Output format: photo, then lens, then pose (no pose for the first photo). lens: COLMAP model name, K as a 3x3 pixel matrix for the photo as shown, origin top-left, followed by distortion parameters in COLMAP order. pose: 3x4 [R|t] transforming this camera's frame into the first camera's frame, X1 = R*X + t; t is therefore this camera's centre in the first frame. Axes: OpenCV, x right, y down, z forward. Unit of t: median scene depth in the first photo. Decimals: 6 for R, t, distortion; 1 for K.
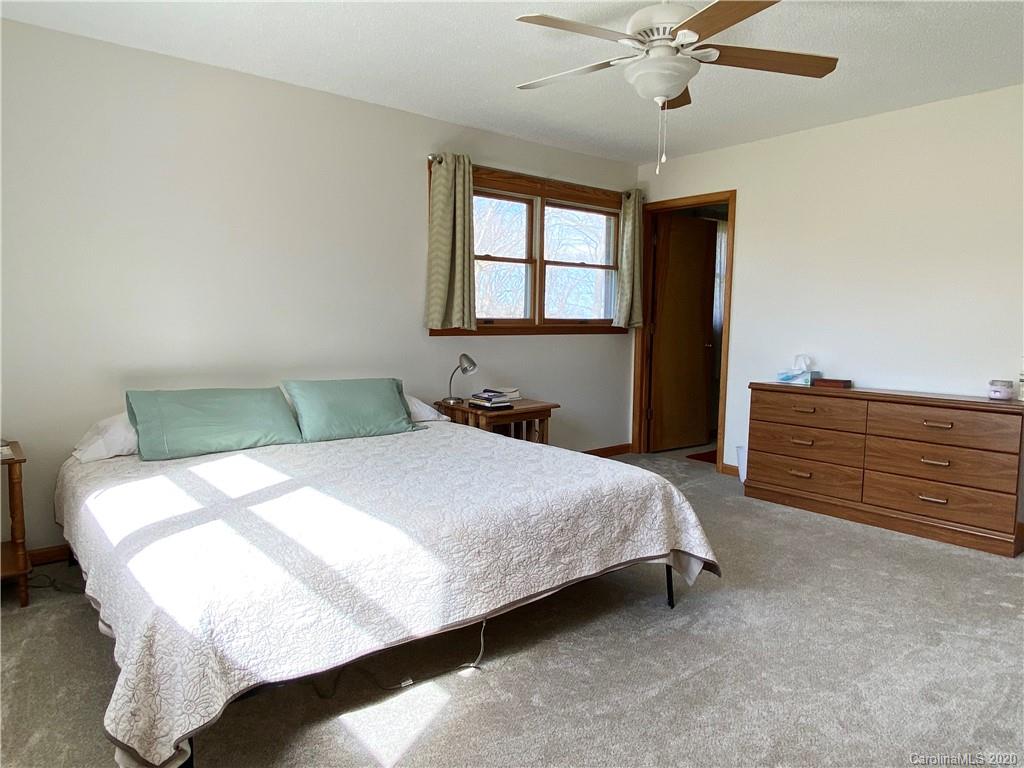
lens RADIAL K [[656.9, 0, 511.0], [0, 656.9, 383.5], [0, 0, 1]] dist [0.032326, -0.018875]
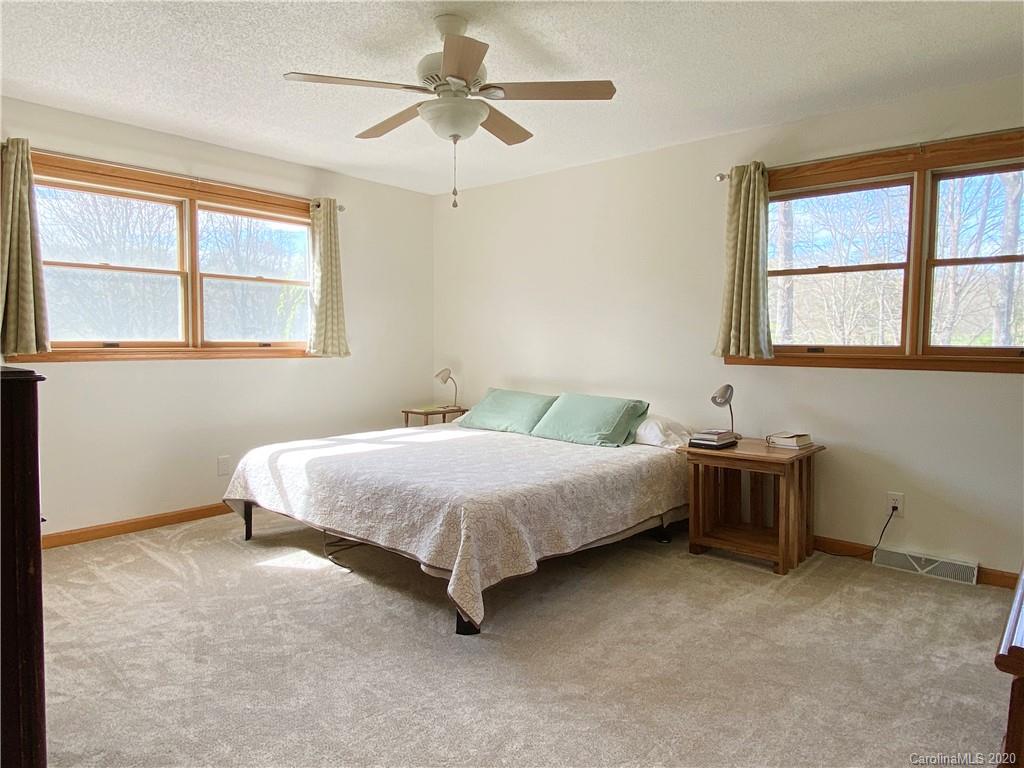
lens RADIAL K [[656.9, 0, 511.3], [0, 656.9, 381.9], [0, 0, 1]] dist [0.032326, -0.018875]
pose [[0.178136, 0.057172, -0.982344, 0.747070], [-0.105448, 0.993671, 0.038710, -0.050556], [0.978340, 0.096690, 0.183037, 0.530976]]
